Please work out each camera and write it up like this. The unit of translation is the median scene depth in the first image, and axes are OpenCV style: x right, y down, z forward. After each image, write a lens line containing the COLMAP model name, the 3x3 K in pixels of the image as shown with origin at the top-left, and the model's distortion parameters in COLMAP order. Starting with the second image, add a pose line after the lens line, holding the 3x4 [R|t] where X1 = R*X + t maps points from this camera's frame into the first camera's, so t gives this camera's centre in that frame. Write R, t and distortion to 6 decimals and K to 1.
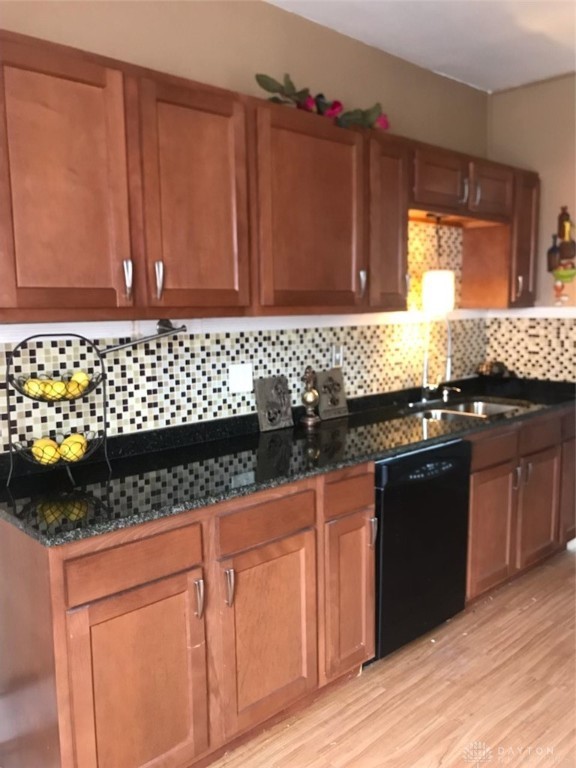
lens RADIAL K [[633.4, 0, 286.4], [0, 633.4, 385.4], [0, 0, 1]] dist [0.051609, -0.035628]
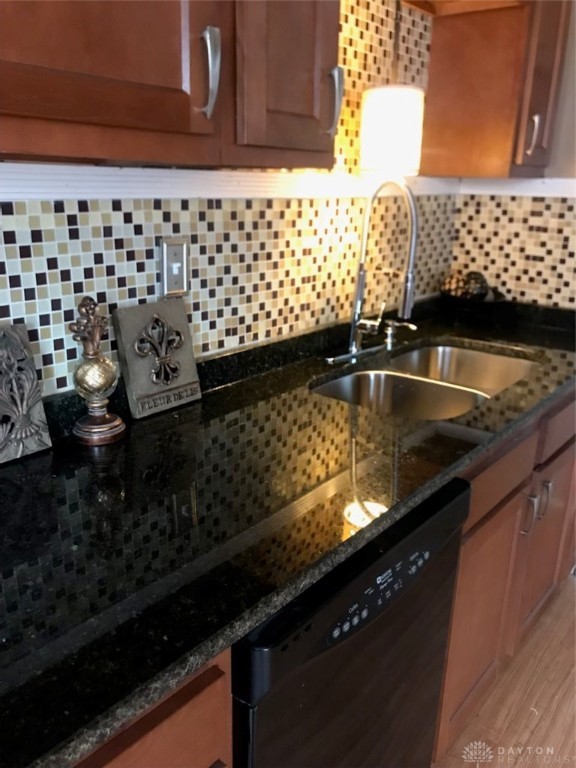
lens RADIAL K [[633.4, 0, 290.3], [0, 633.4, 386.3], [0, 0, 1]] dist [0.051609, -0.035628]
pose [[0.988769, -0.008000, 0.149235, 0.086741], [-0.019870, 0.982664, 0.184326, -0.045195], [-0.148123, -0.185222, 0.971469, 0.502442]]
